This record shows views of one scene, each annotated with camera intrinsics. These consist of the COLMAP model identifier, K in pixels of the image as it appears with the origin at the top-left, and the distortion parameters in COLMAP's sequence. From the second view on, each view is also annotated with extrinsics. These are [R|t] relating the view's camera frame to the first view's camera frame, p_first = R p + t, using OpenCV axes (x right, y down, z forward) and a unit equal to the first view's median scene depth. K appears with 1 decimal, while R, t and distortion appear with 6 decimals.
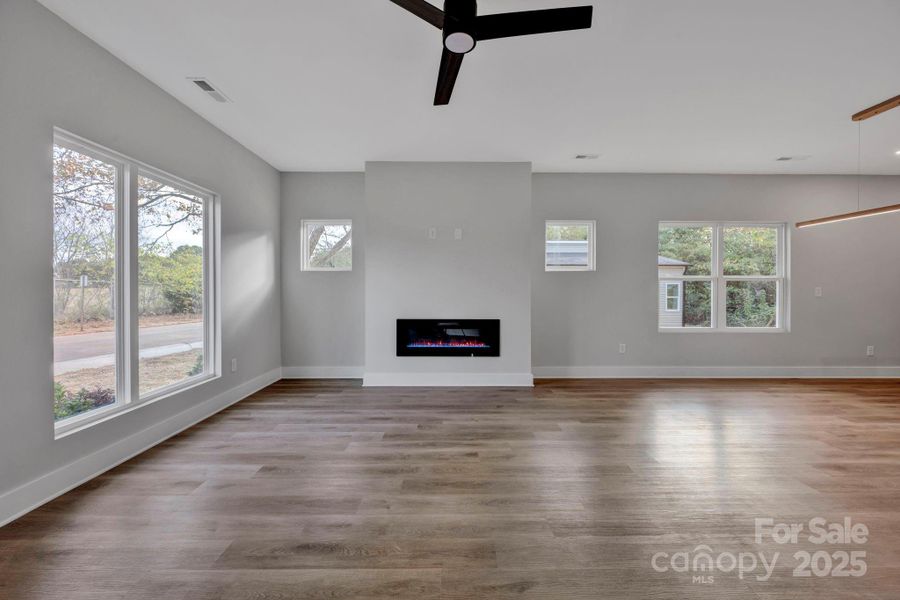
lens RADIAL K [[352.6, 0, 446.4], [0, 352.6, 286.8], [0, 0, 1]] dist [0.000259, -0.000514]
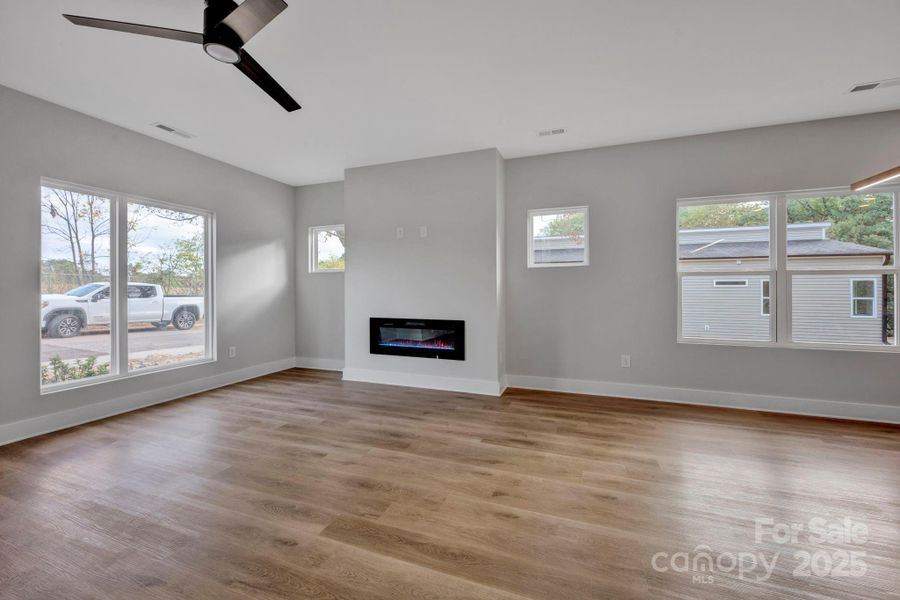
lens RADIAL K [[352.6, 0, 455.2], [0, 352.6, 281.8], [0, 0, 1]] dist [0.000259, -0.000514]
pose [[0.936052, -0.010435, -0.351708, 0.458187], [0.005817, 0.999882, -0.014184, 0.003498], [0.351815, 0.011231, 0.936002, 0.118523]]
